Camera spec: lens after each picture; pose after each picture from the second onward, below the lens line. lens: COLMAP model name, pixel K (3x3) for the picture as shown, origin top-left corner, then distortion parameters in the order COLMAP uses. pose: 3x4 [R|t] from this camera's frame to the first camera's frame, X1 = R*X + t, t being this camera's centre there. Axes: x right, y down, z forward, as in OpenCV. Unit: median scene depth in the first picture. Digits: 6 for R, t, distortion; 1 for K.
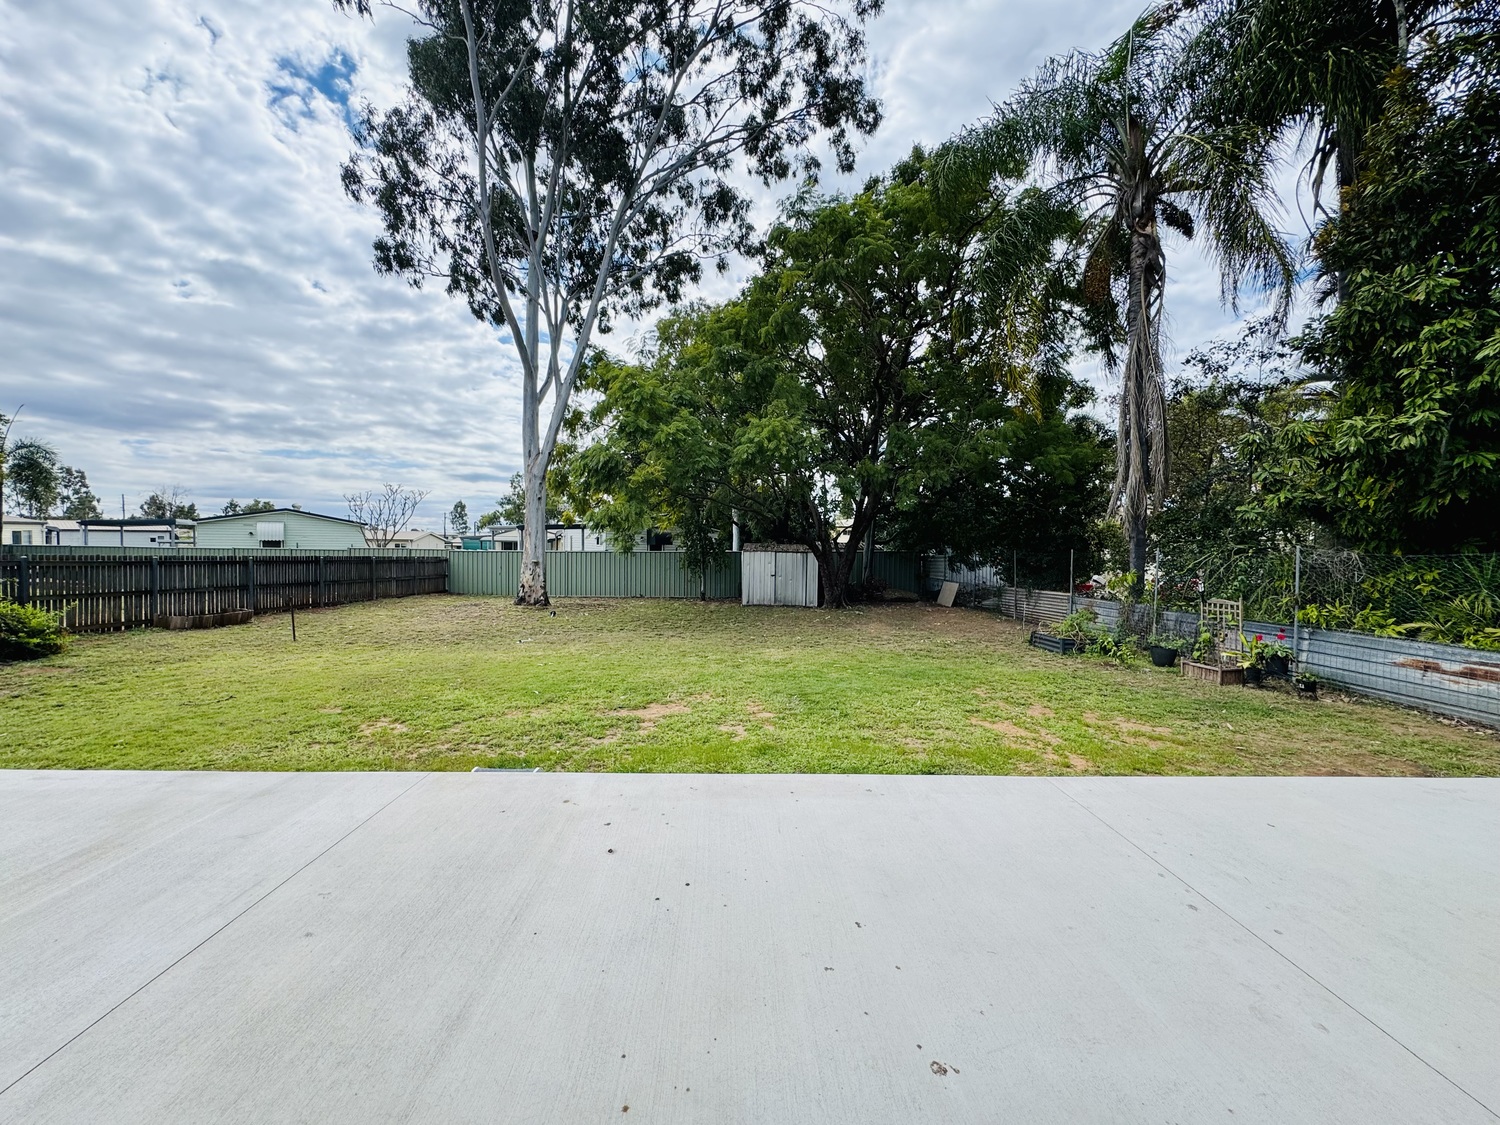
lens RADIAL K [[595.7, 0, 747.9], [0, 595.7, 559.9], [0, 0, 1]] dist [0.002048, -0.000443]
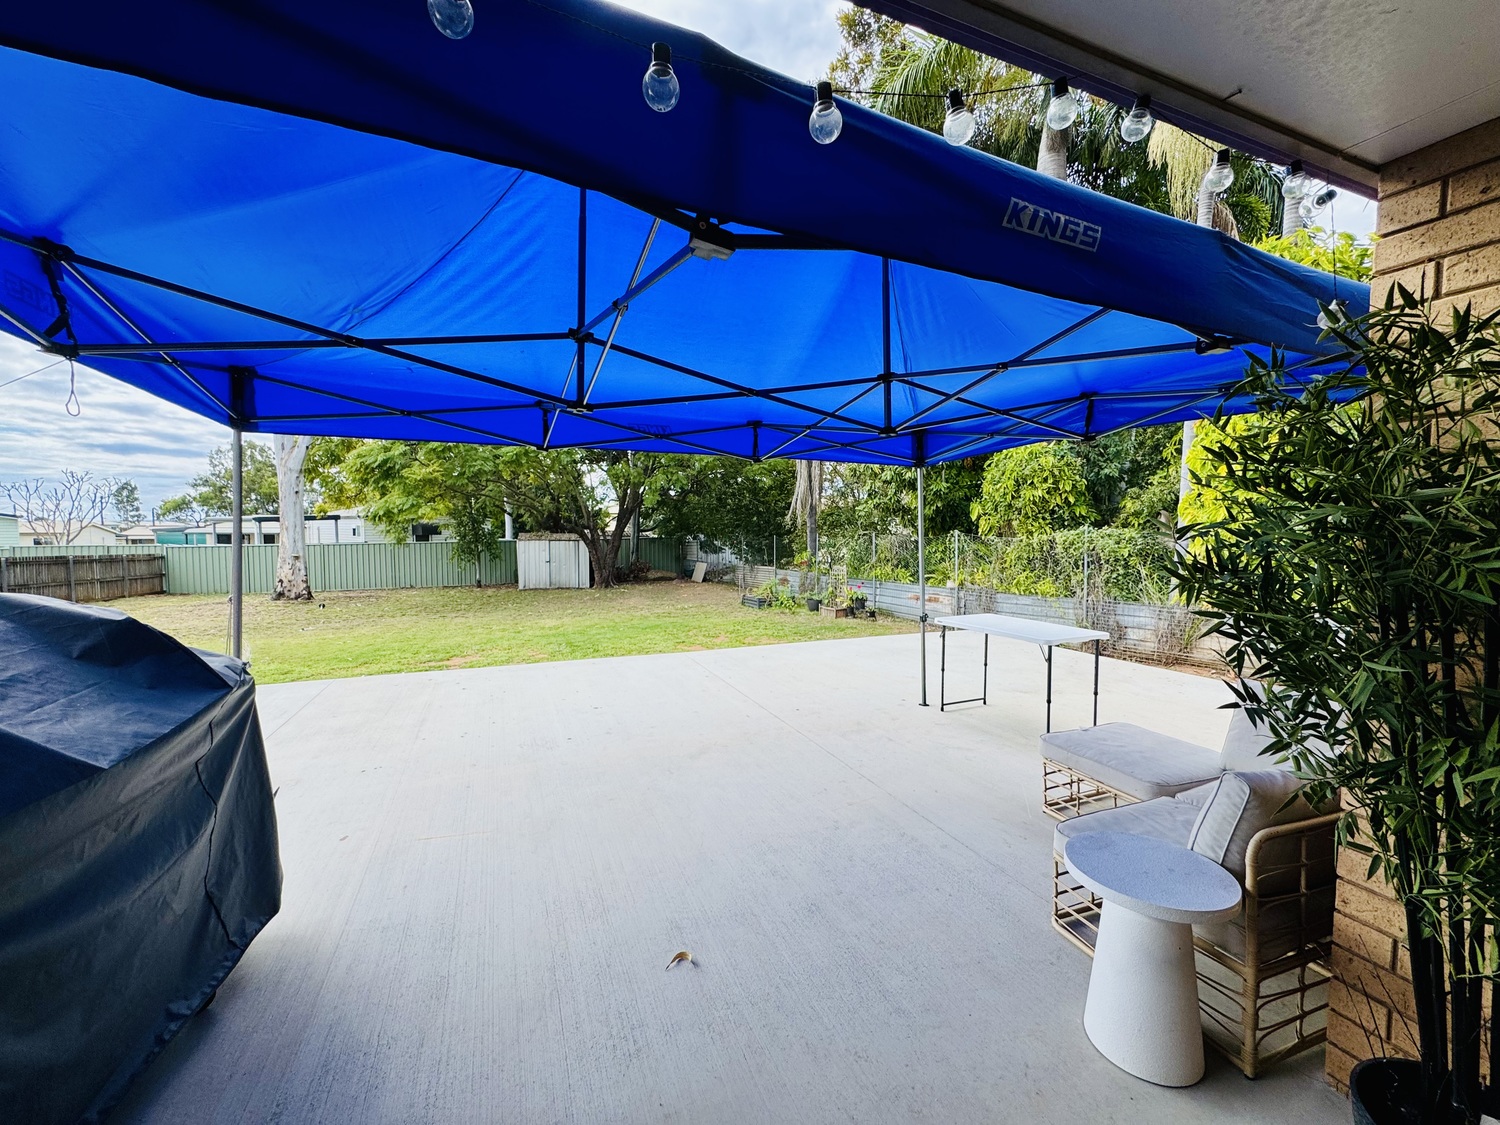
lens RADIAL K [[595.7, 0, 744.5], [0, 595.7, 565.6], [0, 0, 1]] dist [0.002048, -0.000443]
pose [[0.936327, -0.036188, 0.349259, -0.002408], [0.023815, 0.998929, 0.039658, -0.002416], [-0.350321, -0.028815, 0.936186, -0.192549]]
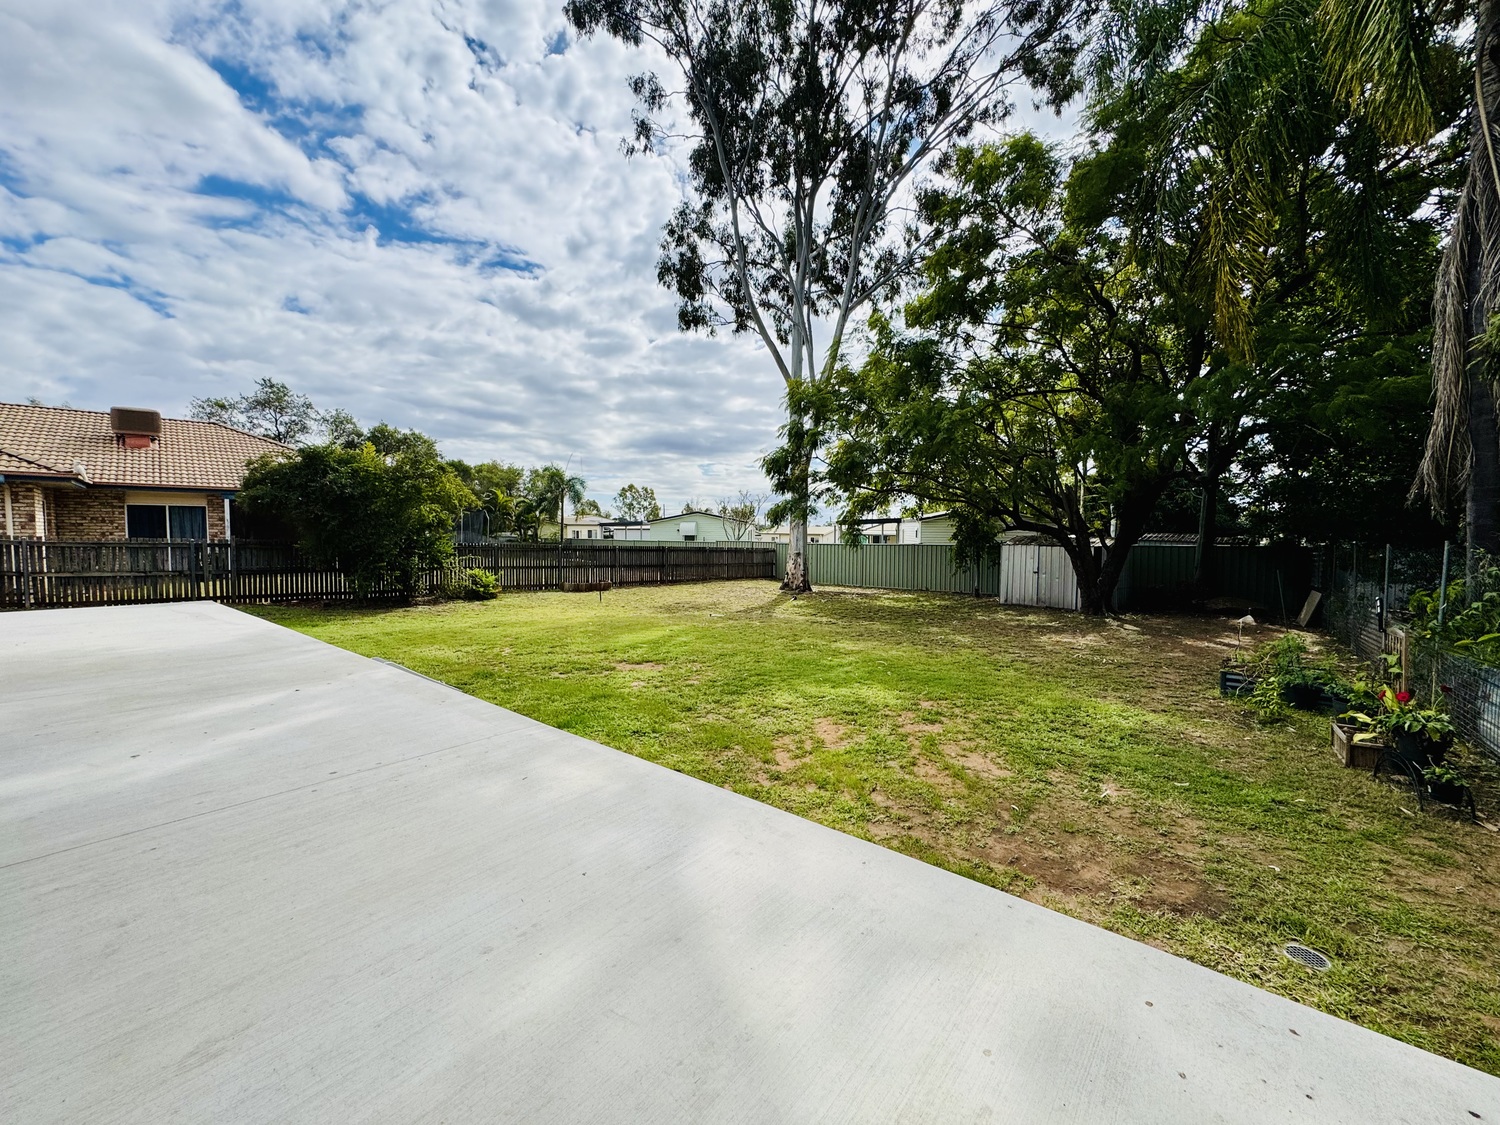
lens RADIAL K [[595.7, 0, 746.6], [0, 595.7, 566.6], [0, 0, 1]] dist [0.002048, -0.000443]
pose [[0.760597, 0.028722, -0.648589, 0.312050], [-0.013548, 0.999506, 0.028374, -0.000861], [0.649083, -0.012794, 0.760610, 0.065002]]
